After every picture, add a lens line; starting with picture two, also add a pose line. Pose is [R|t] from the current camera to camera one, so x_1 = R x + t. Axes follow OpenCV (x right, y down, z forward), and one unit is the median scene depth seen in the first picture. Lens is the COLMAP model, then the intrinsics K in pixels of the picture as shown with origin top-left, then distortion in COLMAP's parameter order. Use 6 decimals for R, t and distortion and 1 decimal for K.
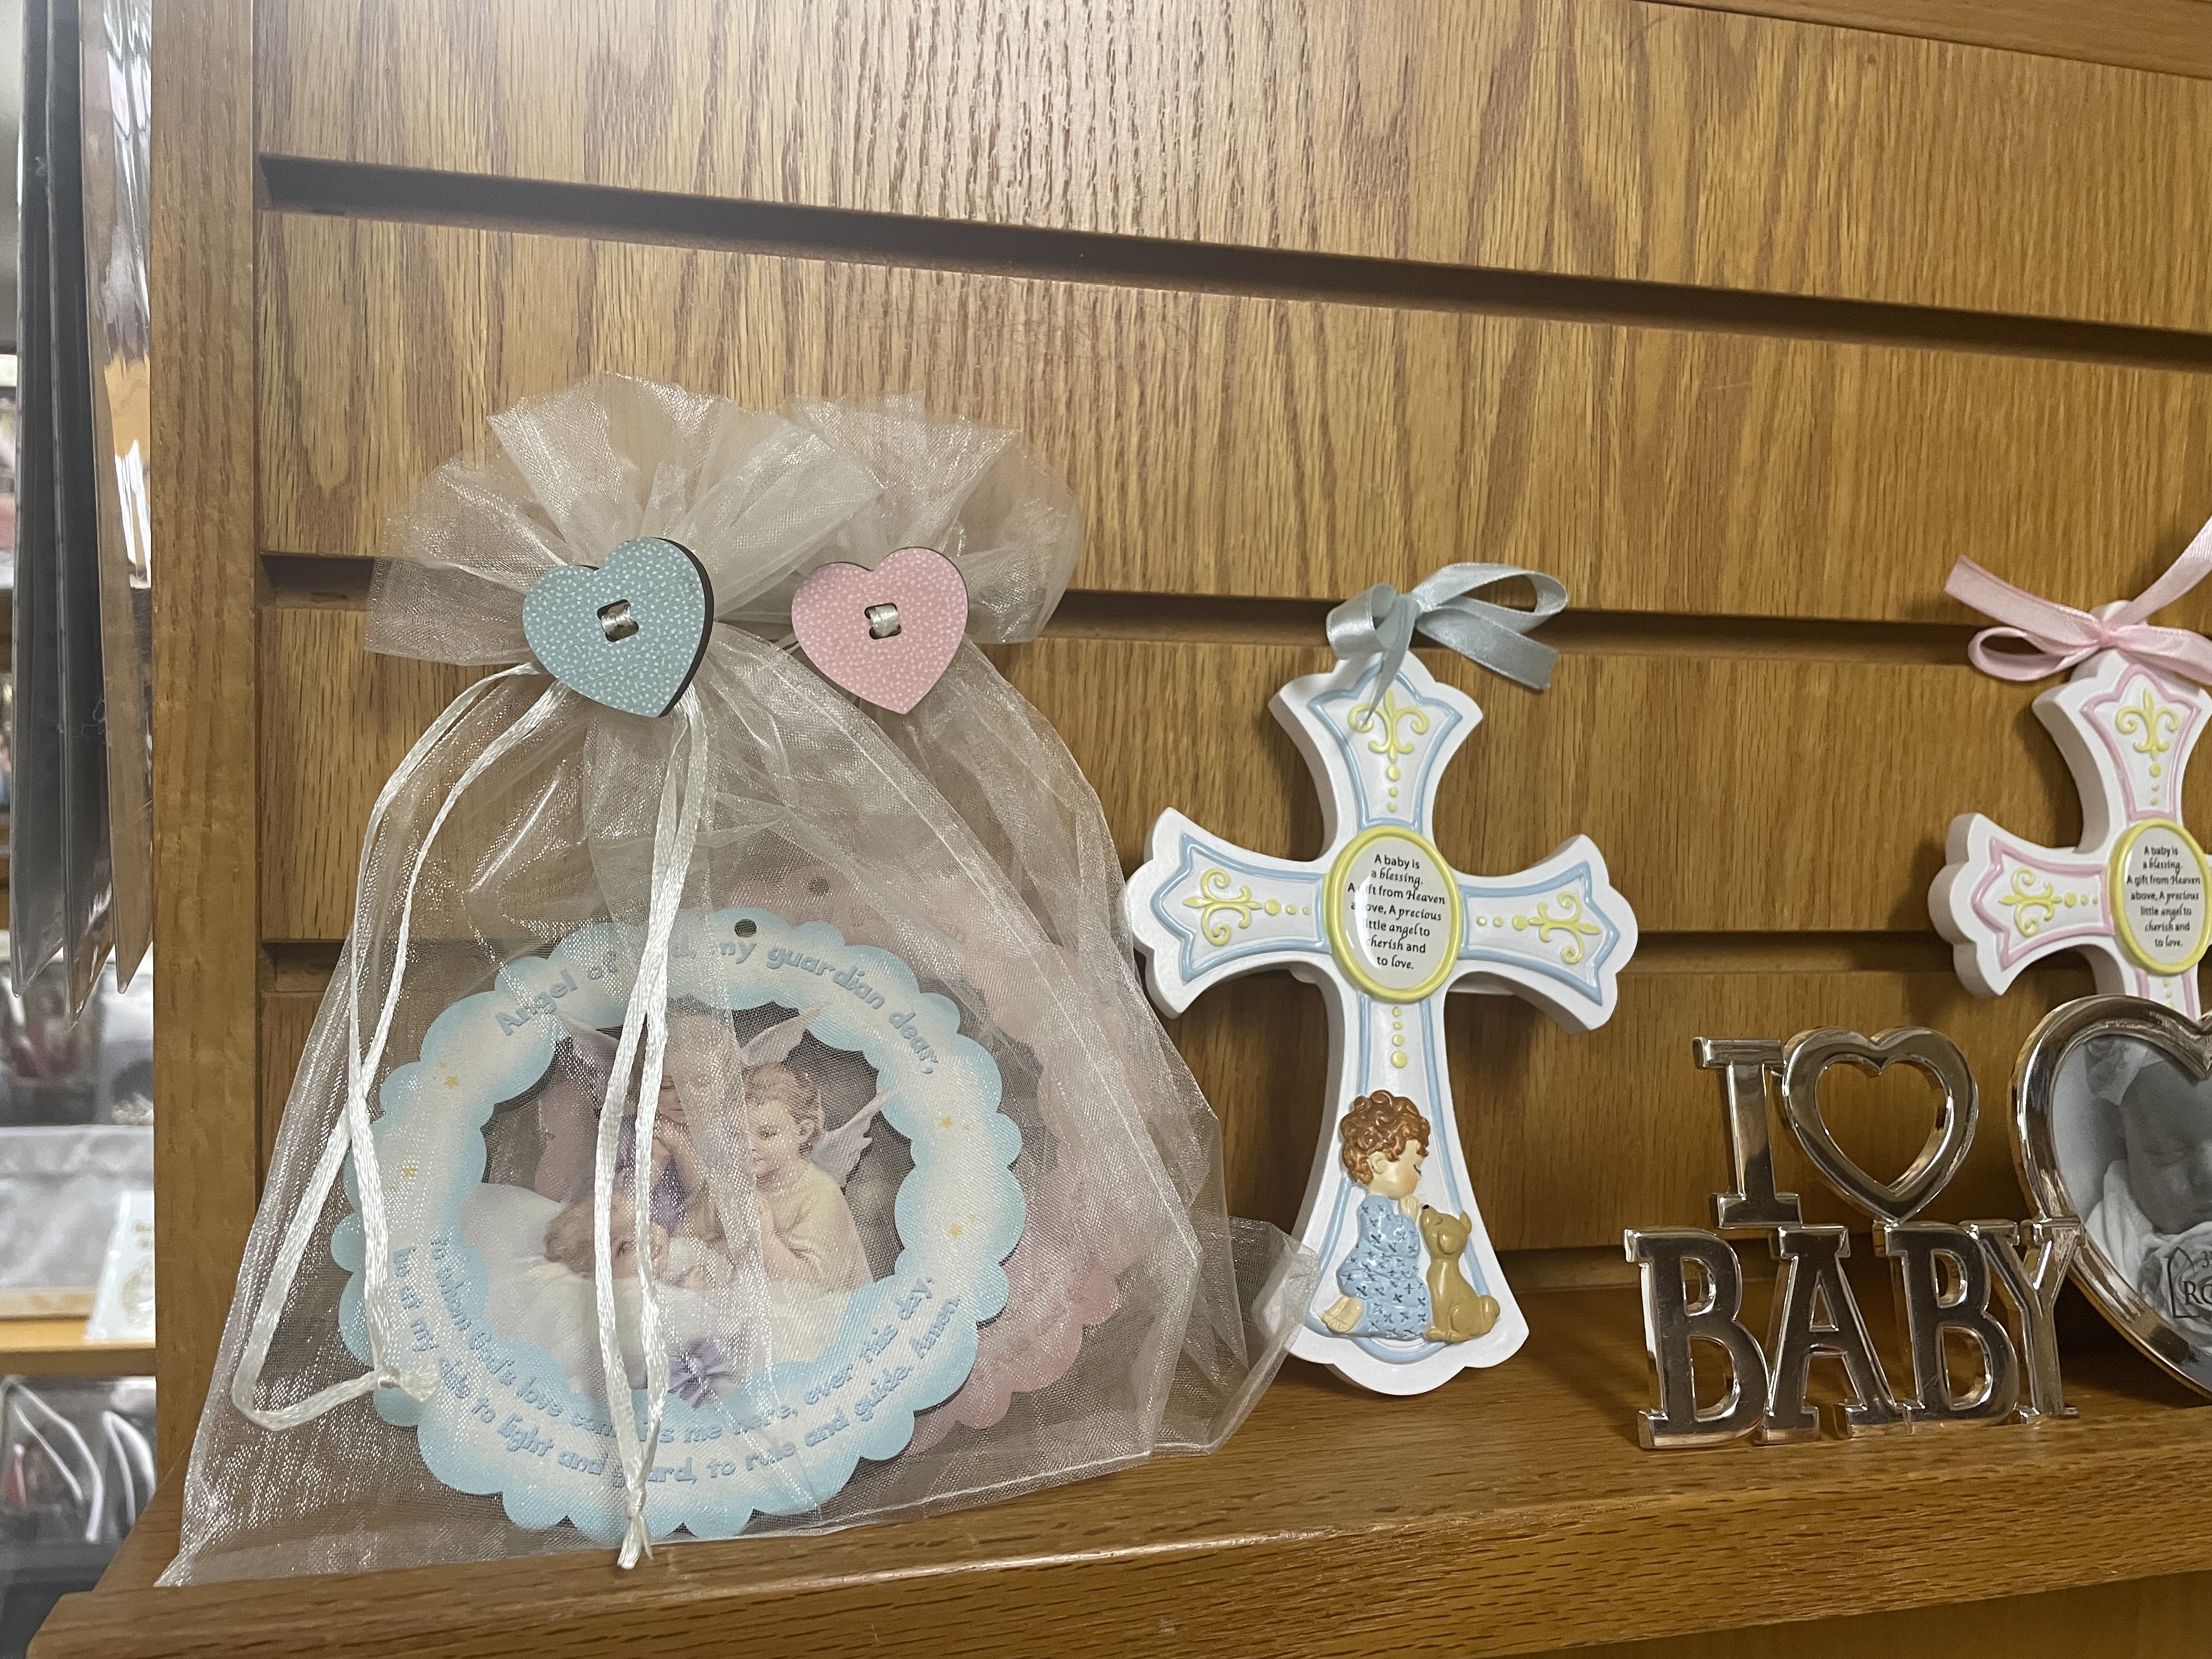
lens RADIAL K [[1636.1, 0, 1117.5], [0, 1636.1, 827.0], [0, 0, 1]] dist [0.081508, -0.102293]
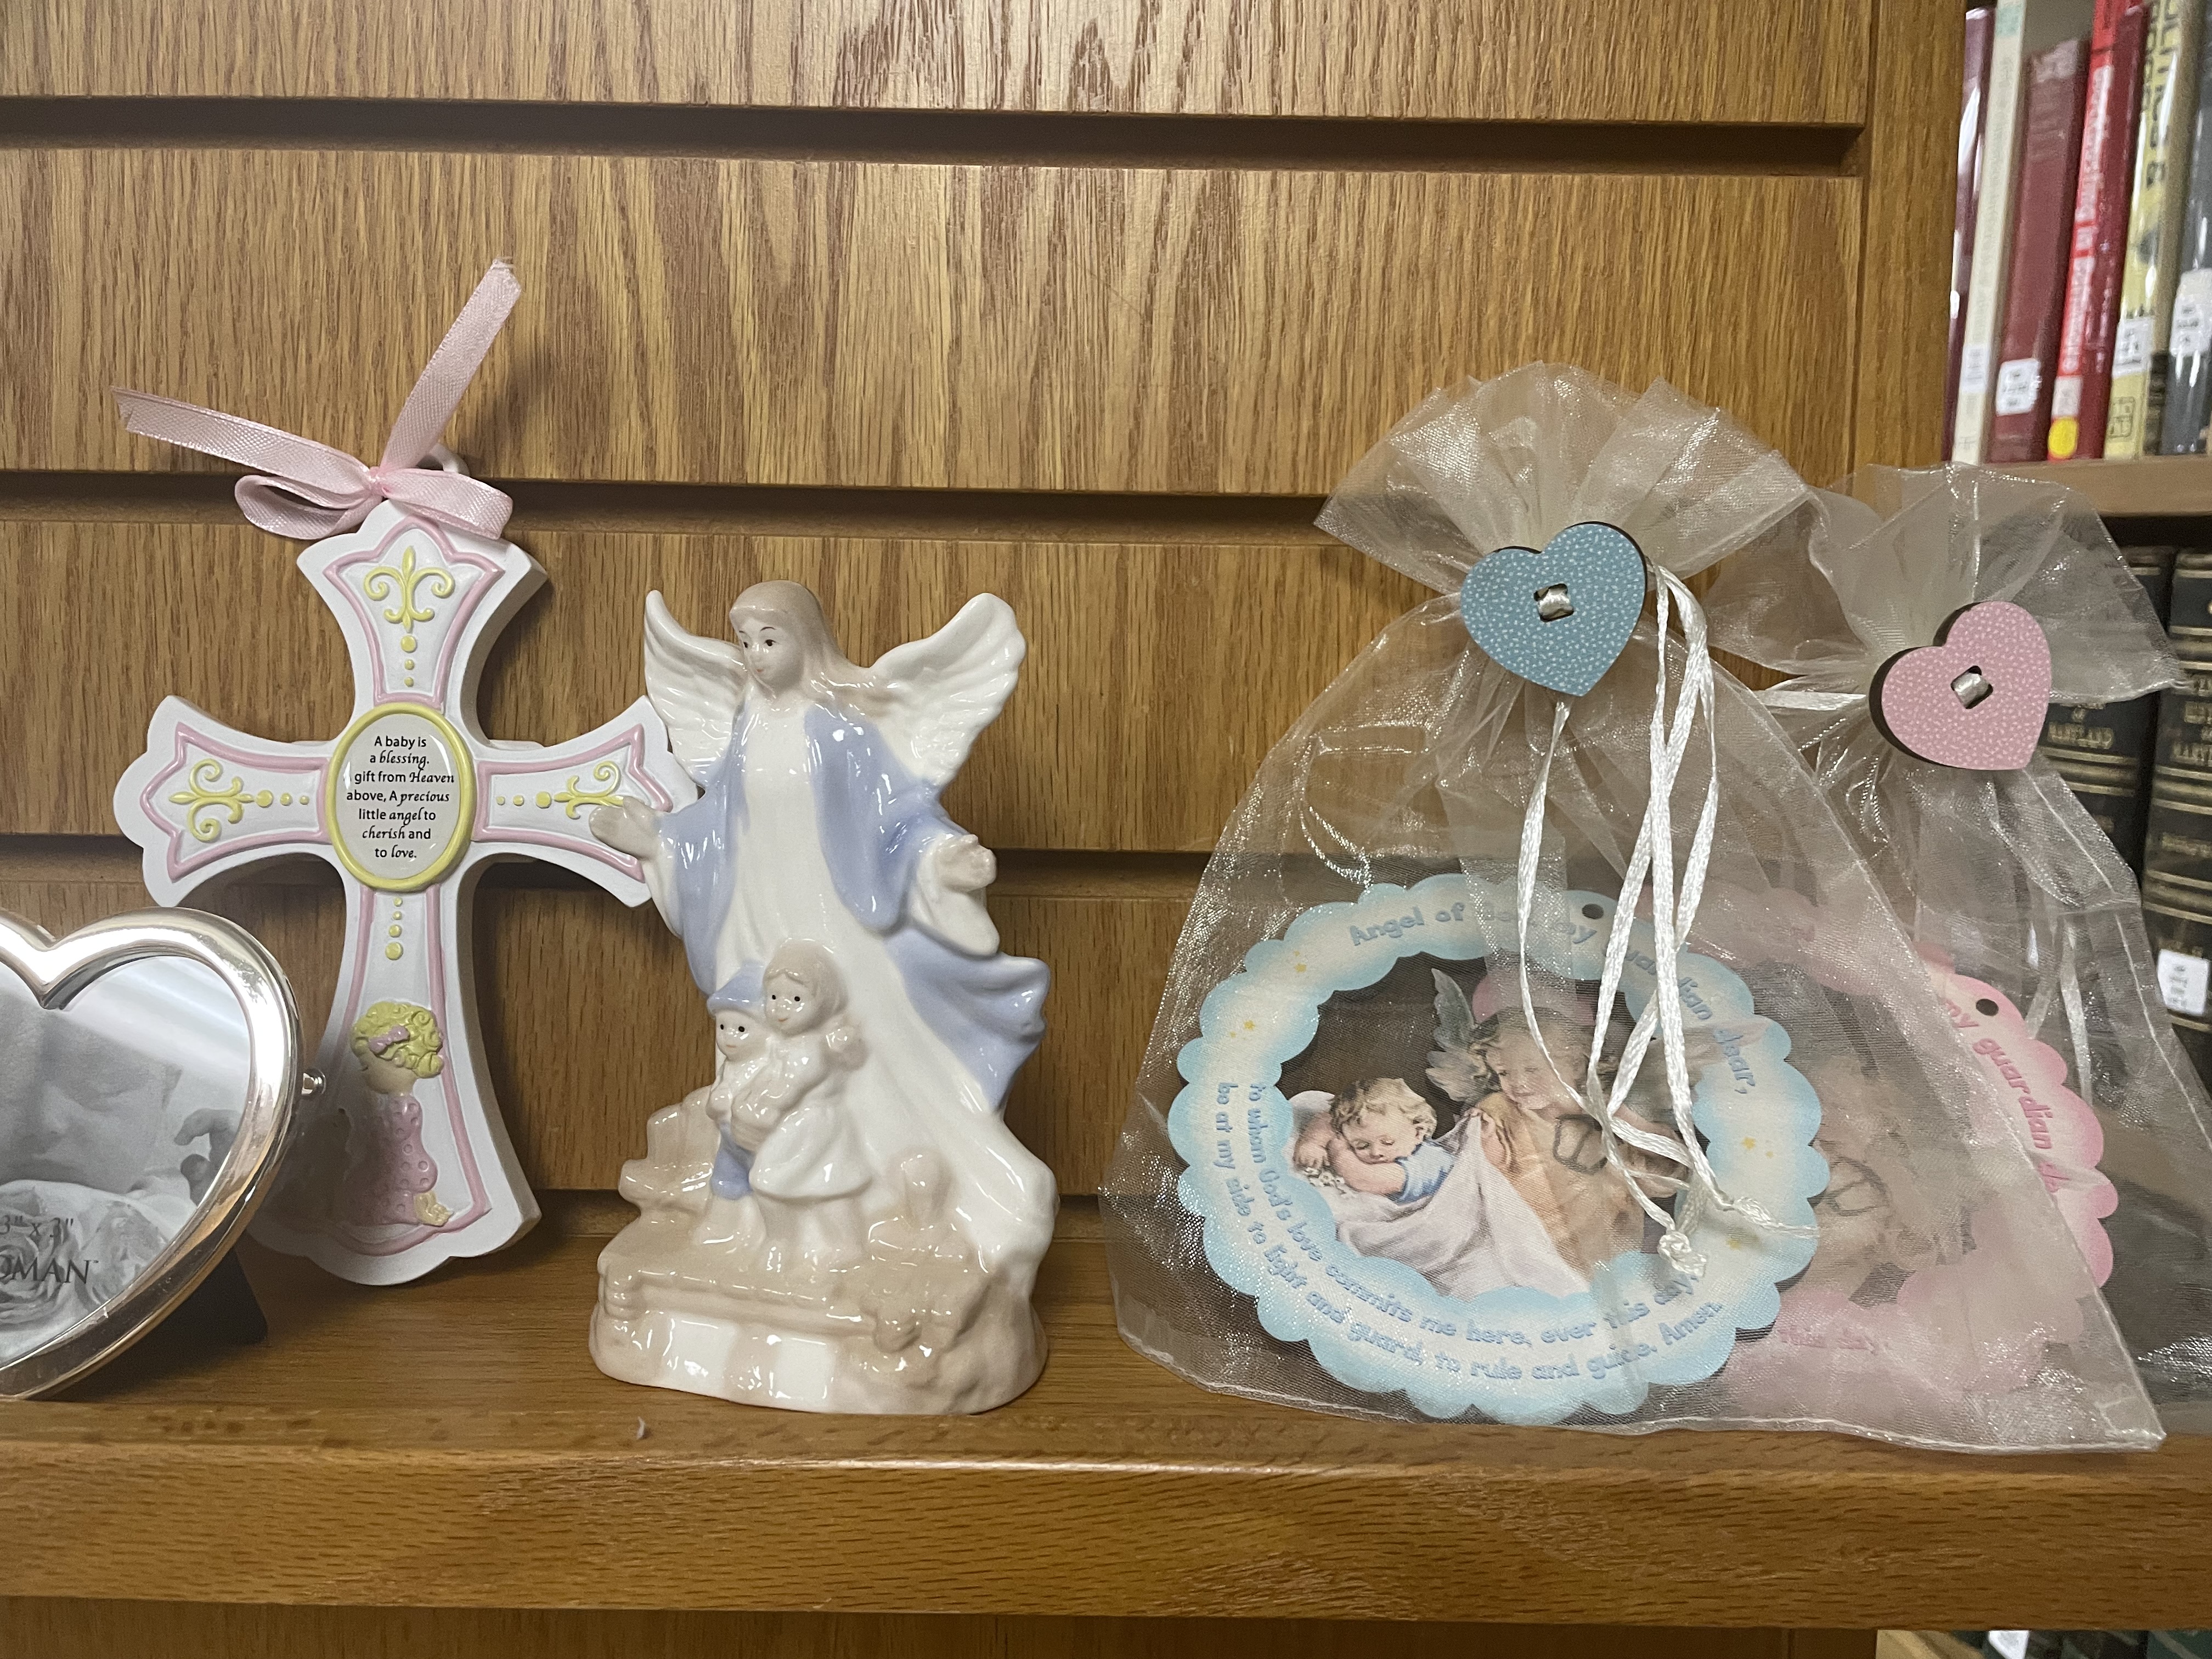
lens RADIAL K [[1750.5, 0, 1106.2], [0, 1750.5, 800.1], [0, 0, 1]] dist [0.077702, -0.094375]
pose [[0.972664, 0.008639, -0.232055, 1.160456], [-0.005009, 0.999856, 0.016227, 0.027029], [0.232162, -0.014621, 0.972567, 0.225697]]
